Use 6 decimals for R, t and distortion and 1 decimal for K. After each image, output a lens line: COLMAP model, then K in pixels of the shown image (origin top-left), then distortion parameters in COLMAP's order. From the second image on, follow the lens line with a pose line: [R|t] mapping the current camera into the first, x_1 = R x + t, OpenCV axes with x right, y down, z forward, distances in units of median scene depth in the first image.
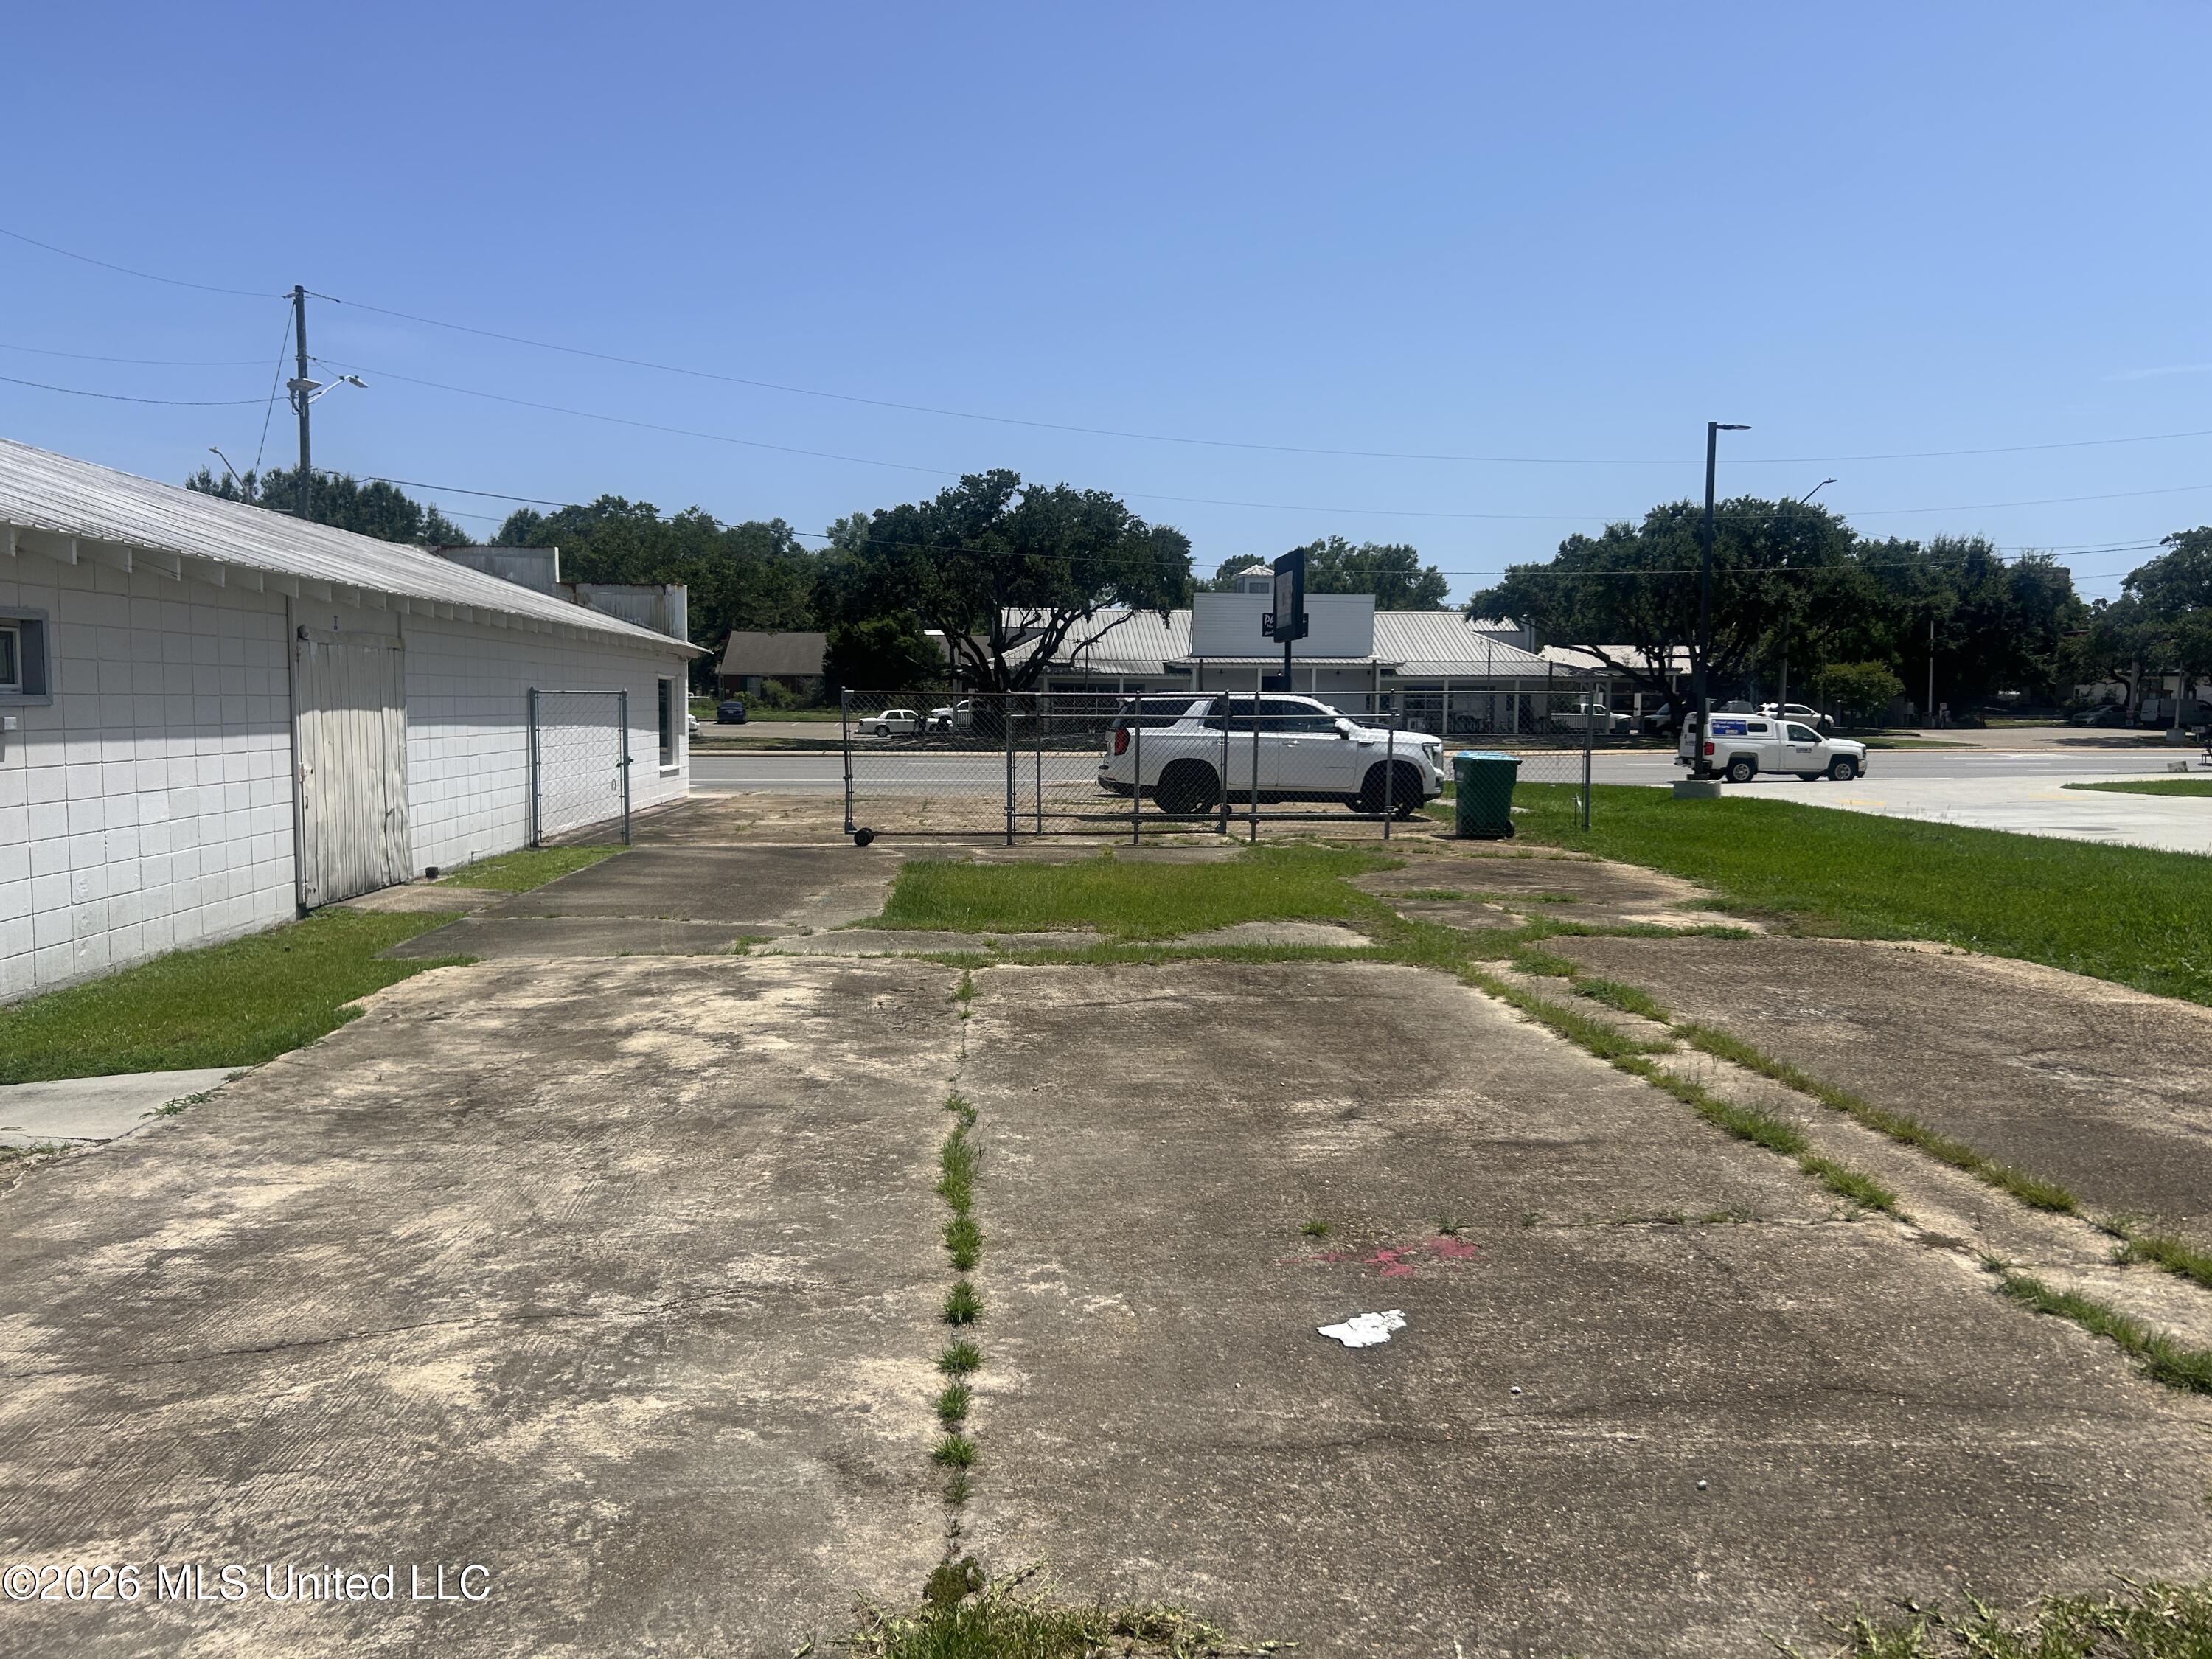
lens RADIAL K [[1655.8, 0, 1106.0], [0, 1655.8, 876.3], [0, 0, 1]] dist [0.086286, -0.158642]
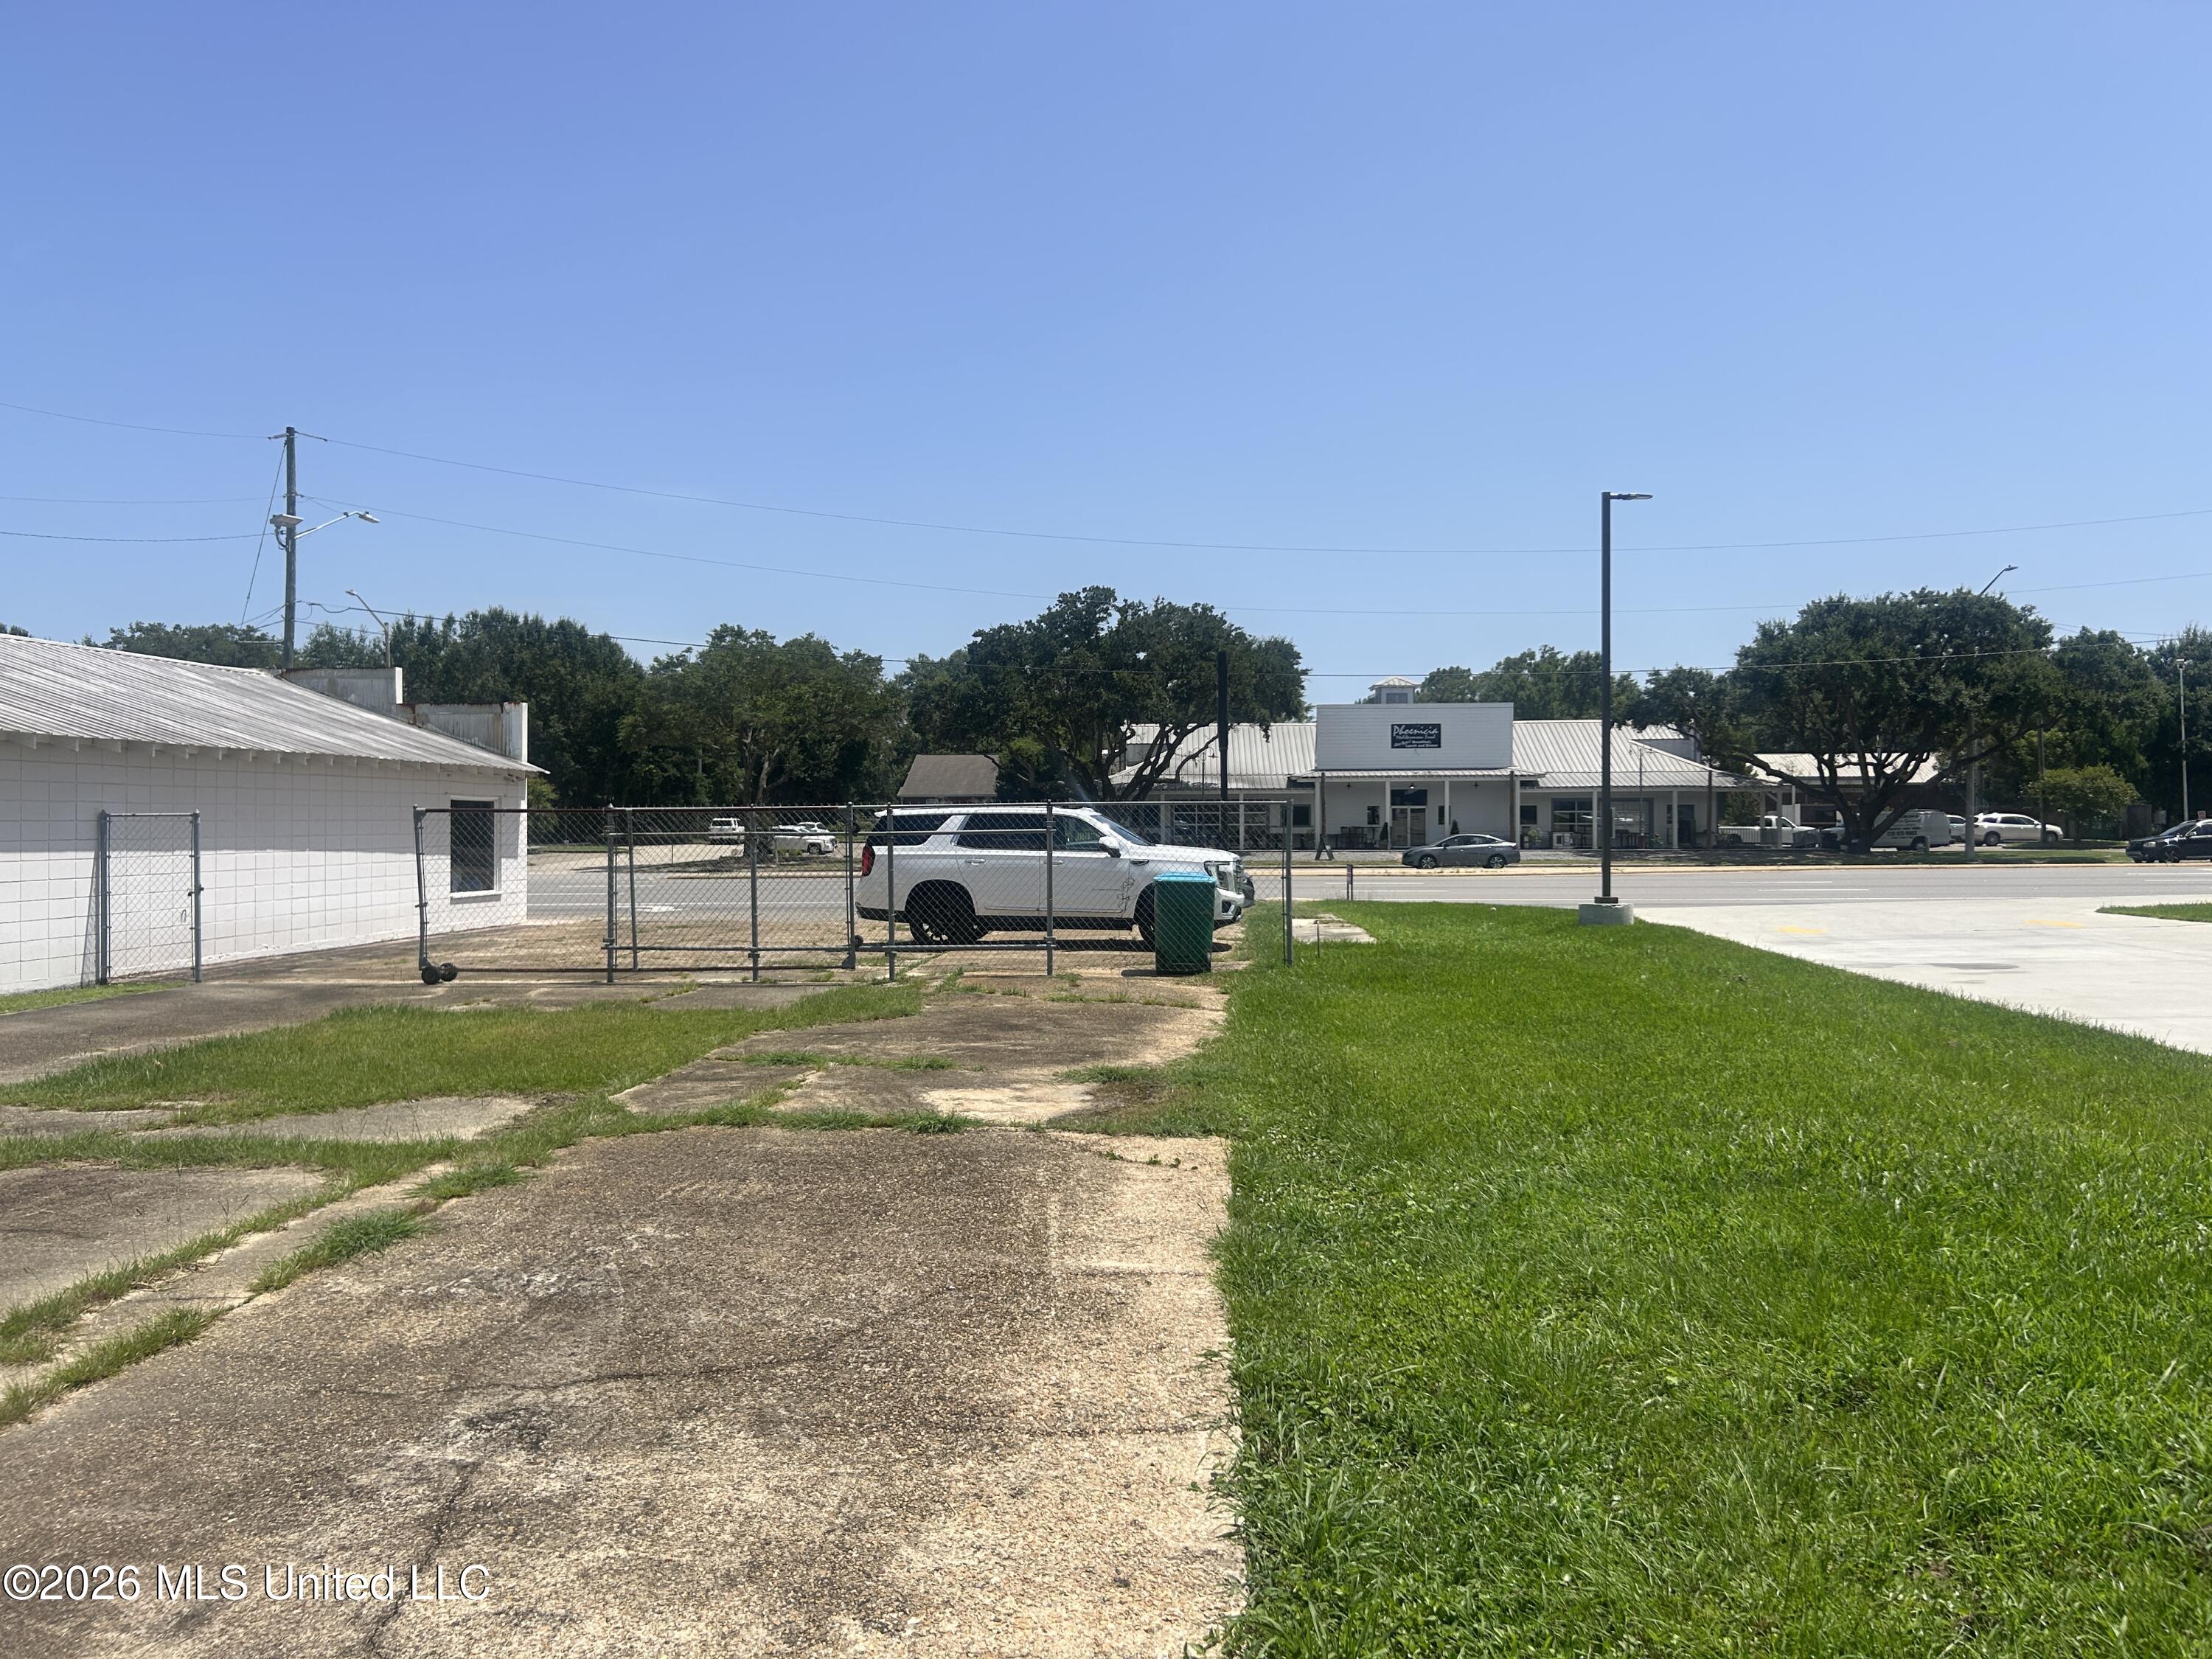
lens RADIAL K [[1653.0, 0, 1104.2], [0, 1653.0, 810.3], [0, 0, 1]] dist [0.098865, -0.111768]
pose [[0.987526, -0.011497, -0.157037, 0.093813], [-0.005875, 0.993946, -0.109713, -0.003882], [0.157347, 0.109267, 0.981480, 0.046808]]
